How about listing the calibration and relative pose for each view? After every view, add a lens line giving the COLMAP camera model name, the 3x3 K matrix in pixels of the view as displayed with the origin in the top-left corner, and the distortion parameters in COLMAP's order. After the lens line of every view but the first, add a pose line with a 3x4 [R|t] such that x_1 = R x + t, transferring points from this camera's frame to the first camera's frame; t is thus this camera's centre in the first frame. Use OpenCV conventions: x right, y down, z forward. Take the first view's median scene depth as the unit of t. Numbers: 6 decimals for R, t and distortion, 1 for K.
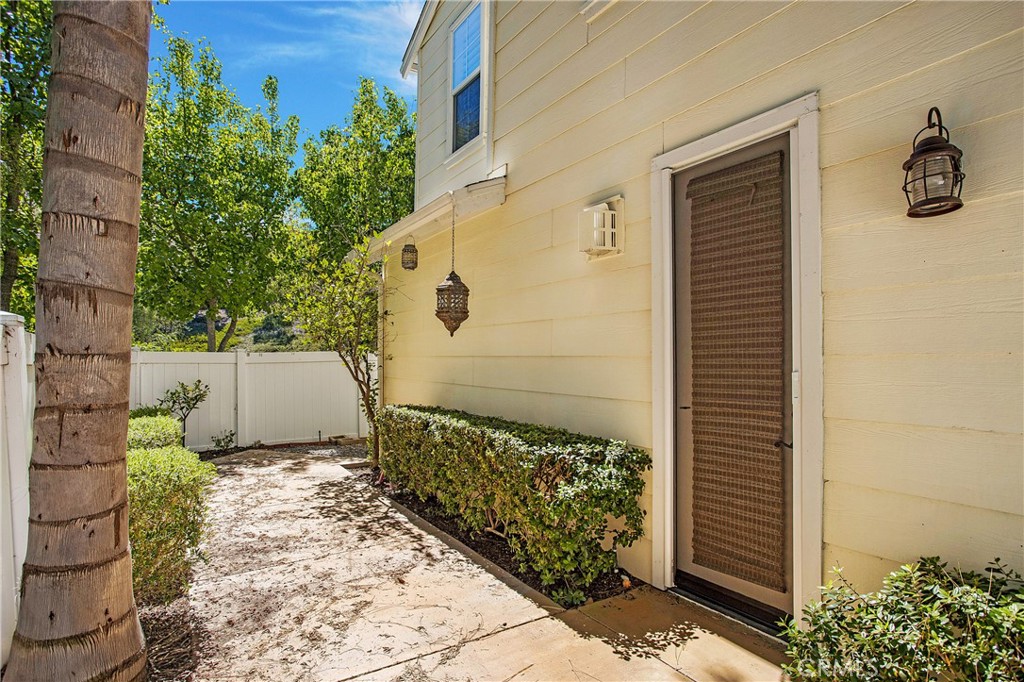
lens RADIAL K [[501.3, 0, 511.5], [0, 501.3, 348.5], [0, 0, 1]] dist [-0.000766, 0.000103]
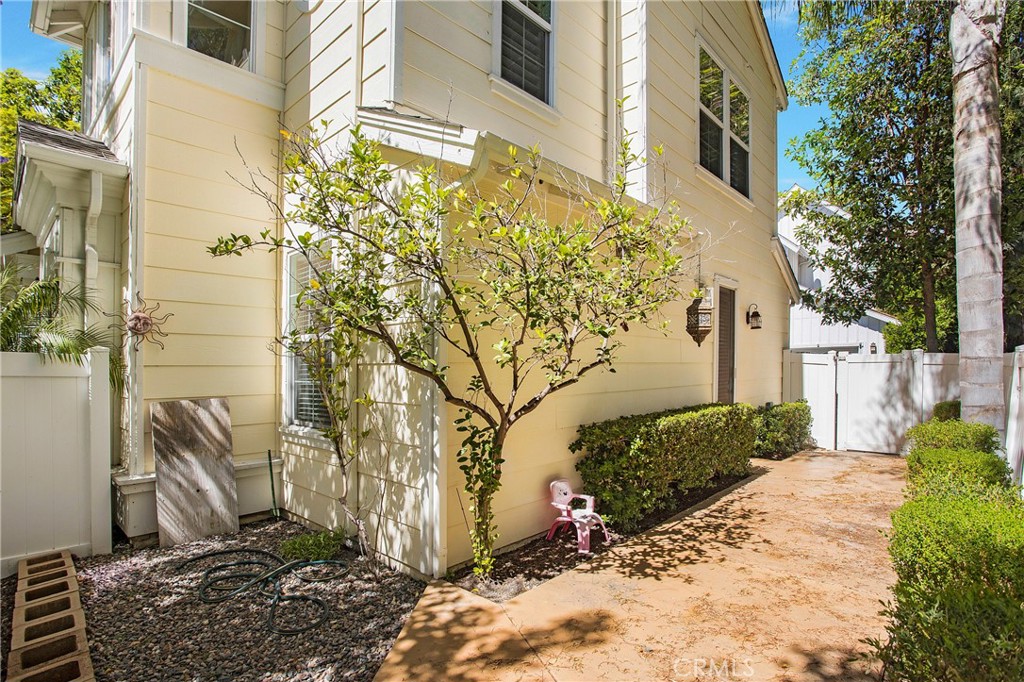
lens RADIAL K [[501.3, 0, 511.9], [0, 501.3, 349.8], [0, 0, 1]] dist [-0.000766, 0.000103]
pose [[-0.238058, 0.029472, 0.970804, -1.163427], [-0.016899, 0.999263, -0.034479, 0.029542], [-0.971104, -0.024614, -0.237384, 1.632228]]
